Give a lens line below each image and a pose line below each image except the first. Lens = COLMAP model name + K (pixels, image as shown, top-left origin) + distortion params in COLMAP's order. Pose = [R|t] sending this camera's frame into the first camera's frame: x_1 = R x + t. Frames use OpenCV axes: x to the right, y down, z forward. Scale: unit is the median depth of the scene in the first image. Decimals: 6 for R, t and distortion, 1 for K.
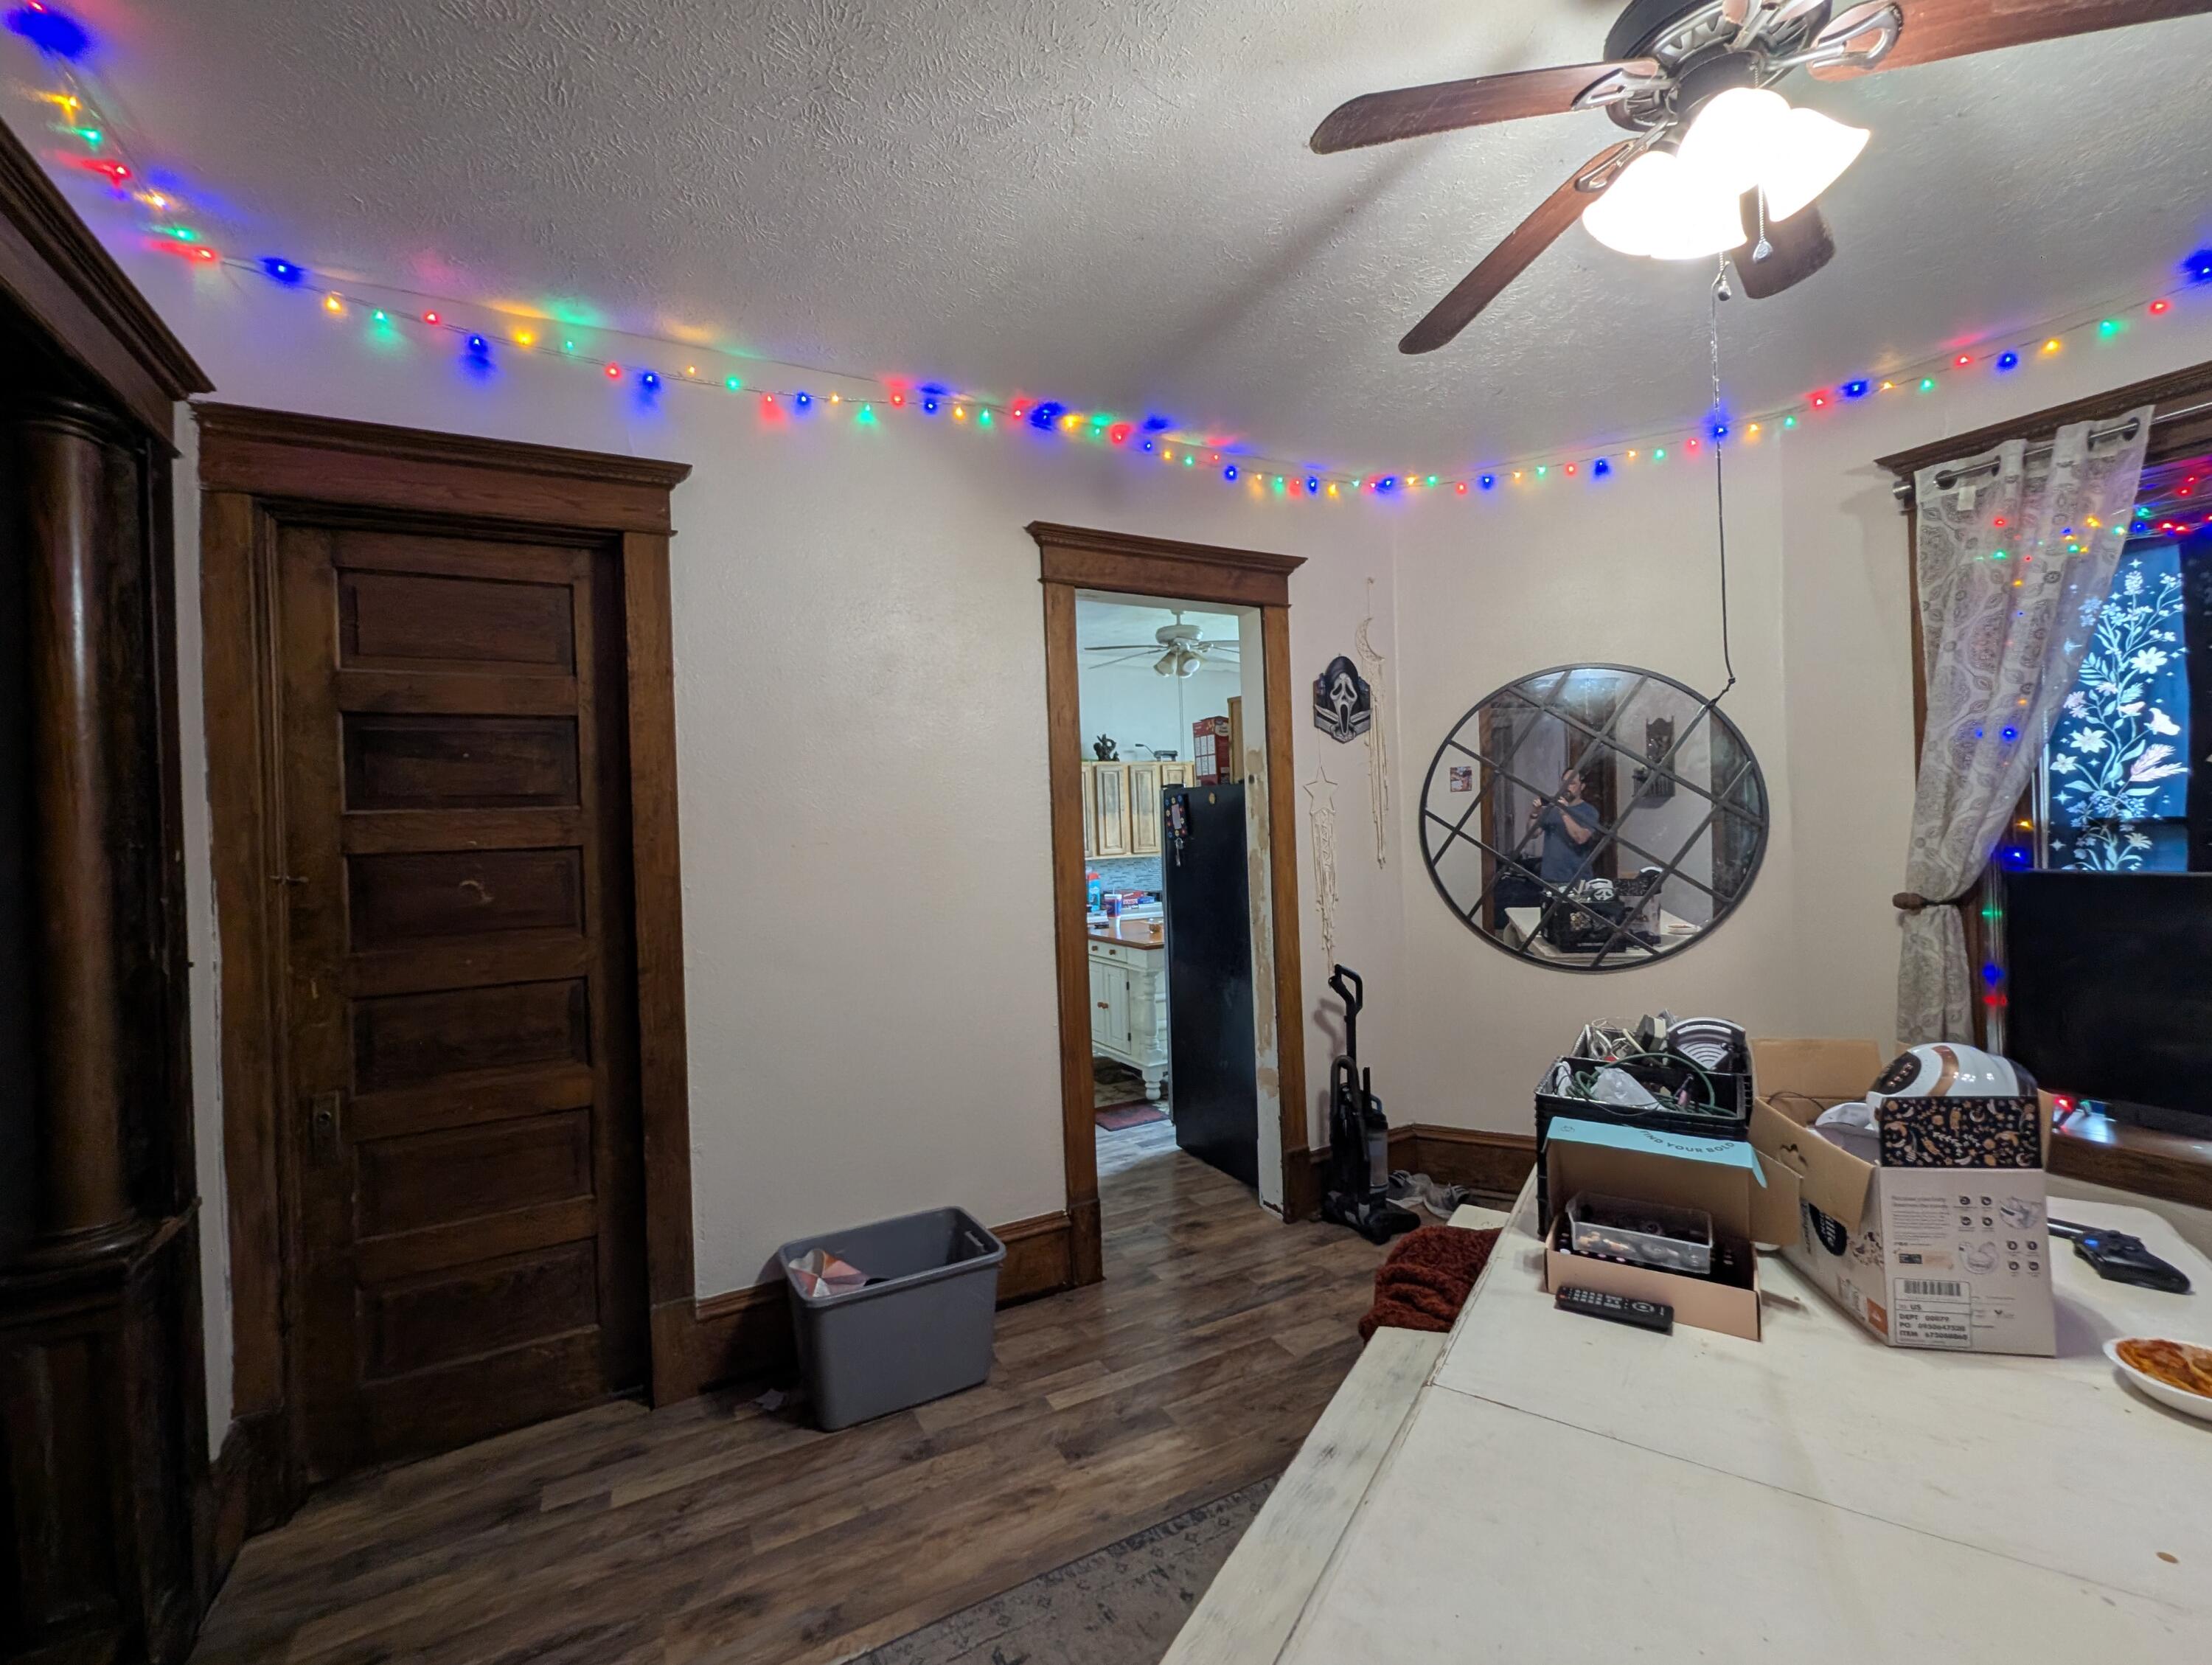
lens RADIAL K [[922.5, 0, 1108.4], [0, 922.5, 831.5], [0, 0, 1]] dist [0.001998, -0.000682]
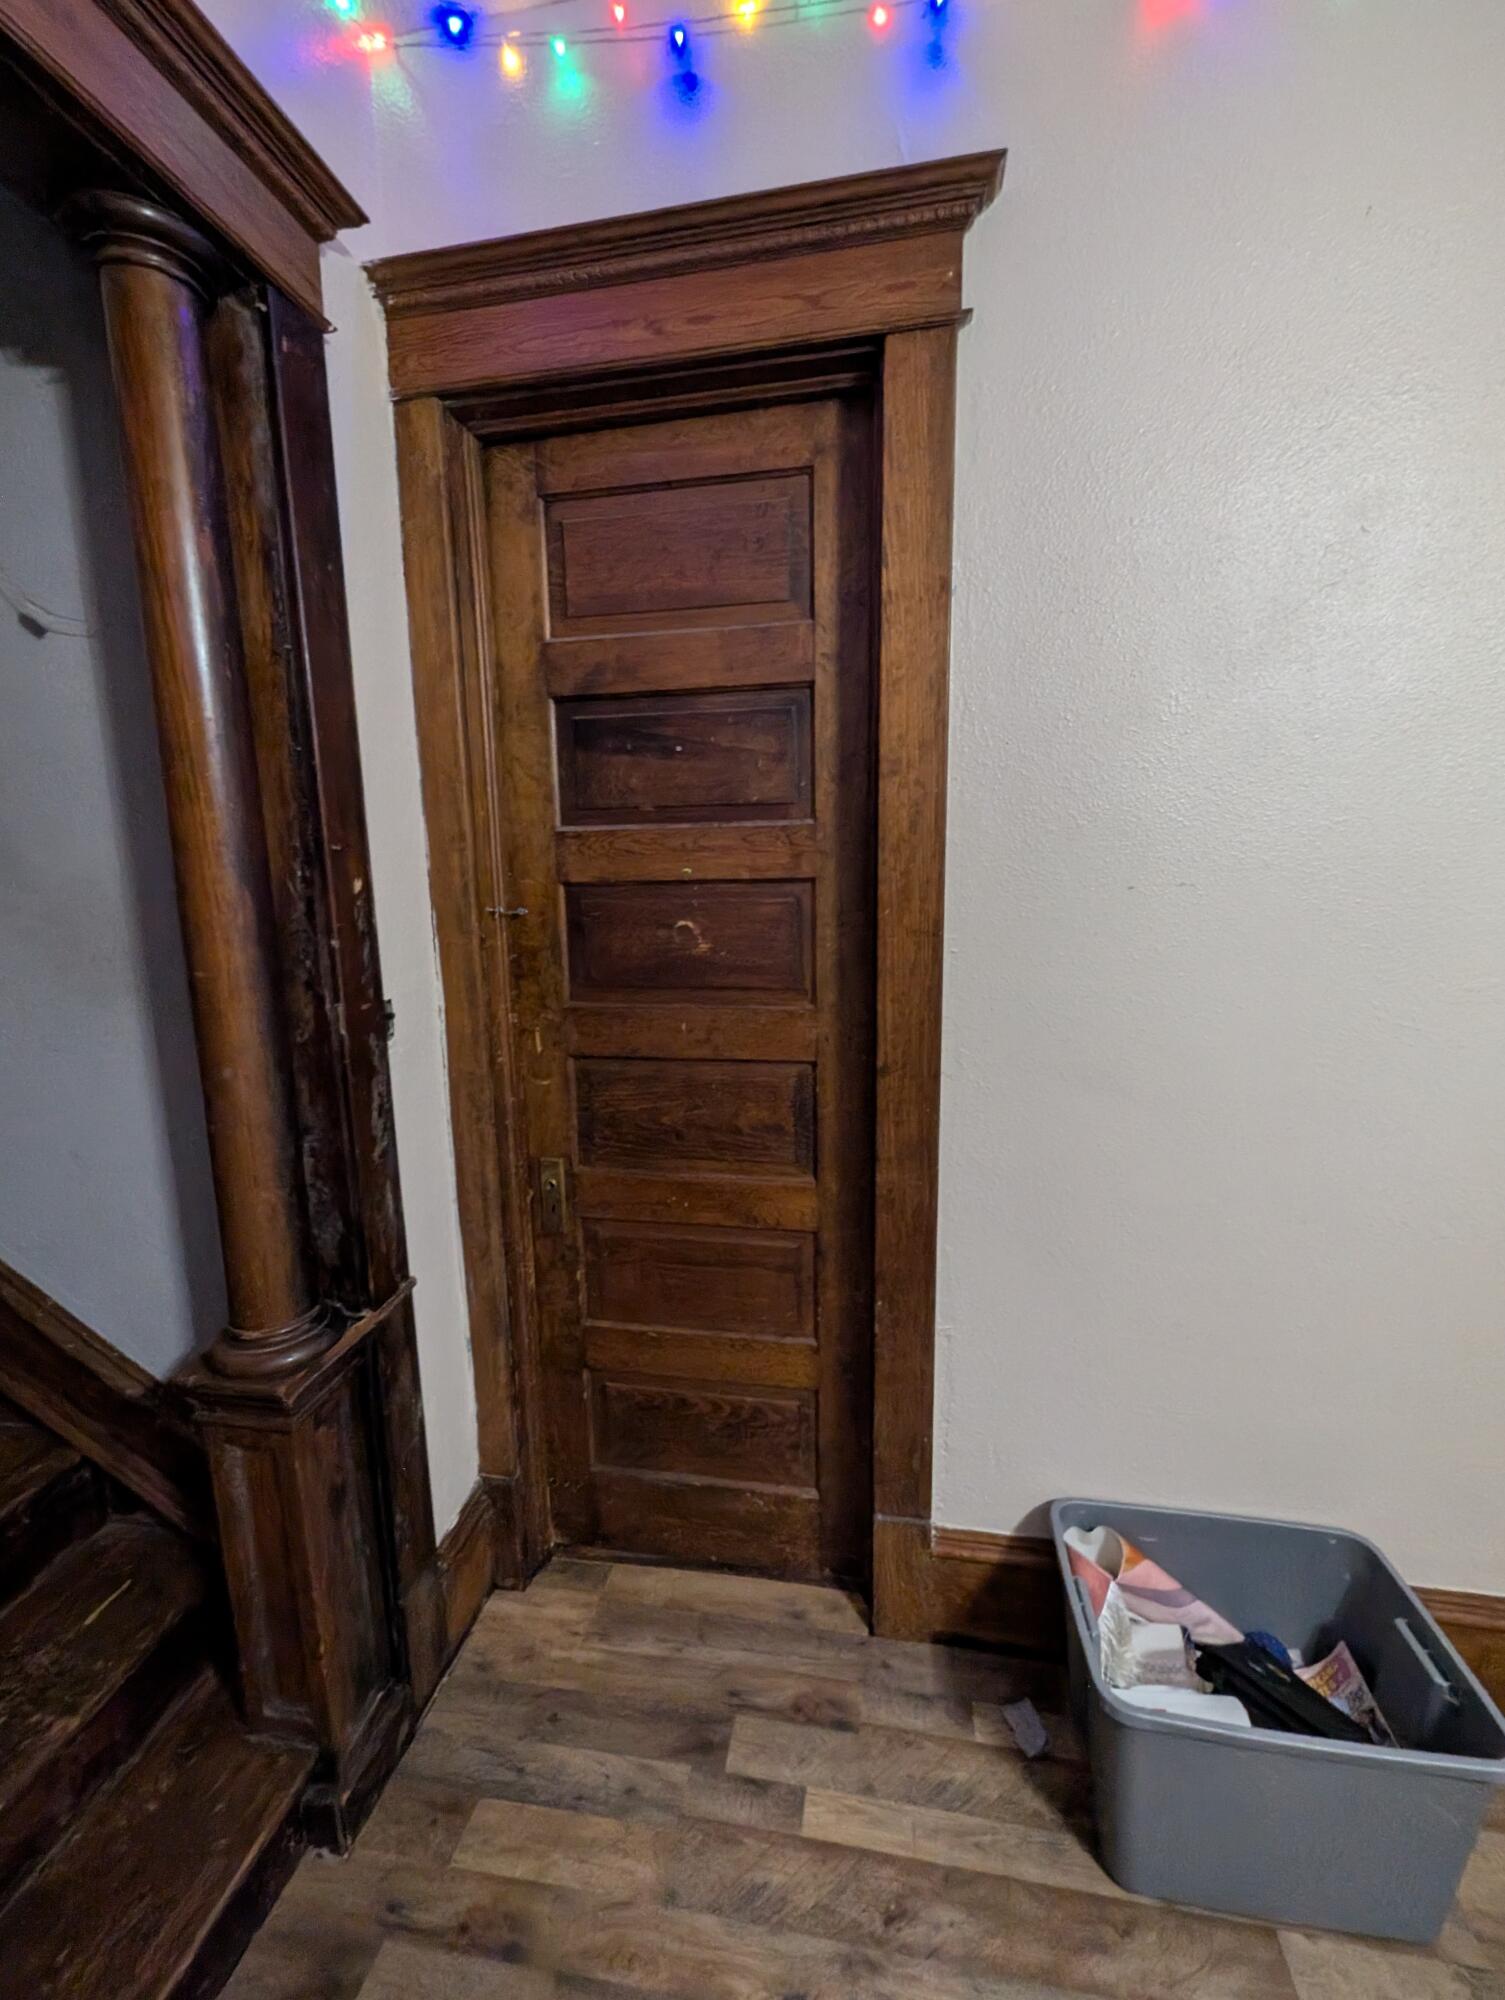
lens RADIAL K [[834.0, 0, 751.8], [0, 834.0, 995.8], [0, 0, 1]] dist [0.001998, -0.000682]
pose [[0.779994, 0.124794, -0.613218, -0.299571], [-0.010622, 0.982413, 0.186417, -0.018826], [0.625697, -0.138891, 0.767602, 0.673331]]
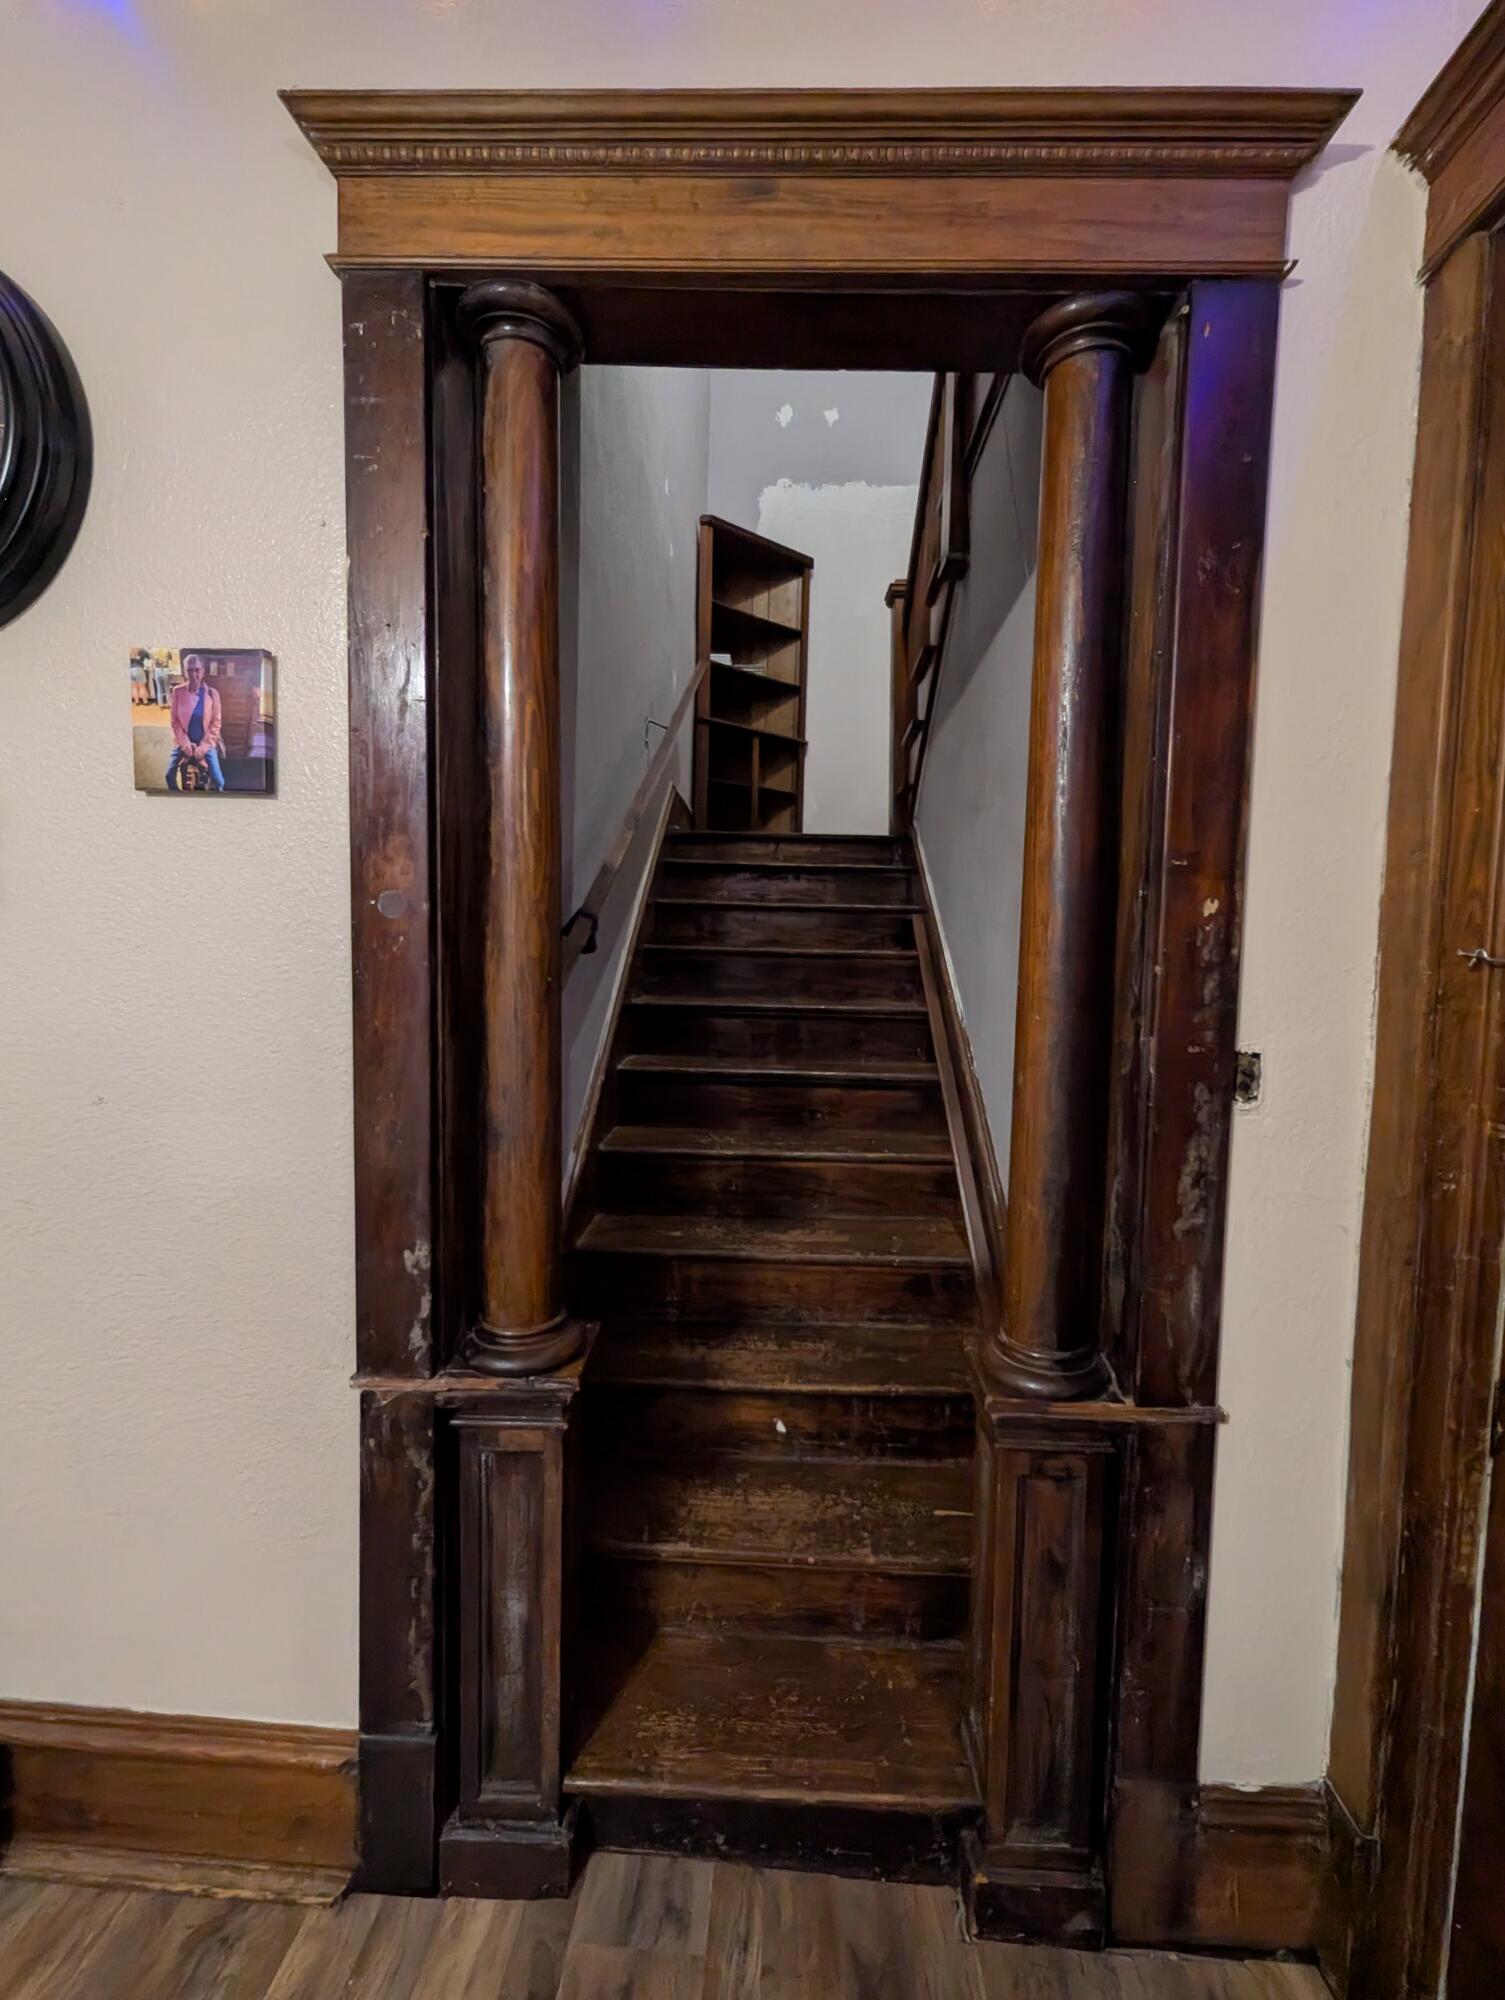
lens RADIAL K [[834.0, 0, 763.4], [0, 834.0, 996.7], [0, 0, 1]] dist [0.001998, -0.000682]
pose [[-0.515153, 0.073448, -0.853945, -0.323587], [-0.006762, 0.995942, 0.089741, 0.040622], [0.857071, 0.052005, -0.512566, 1.079046]]
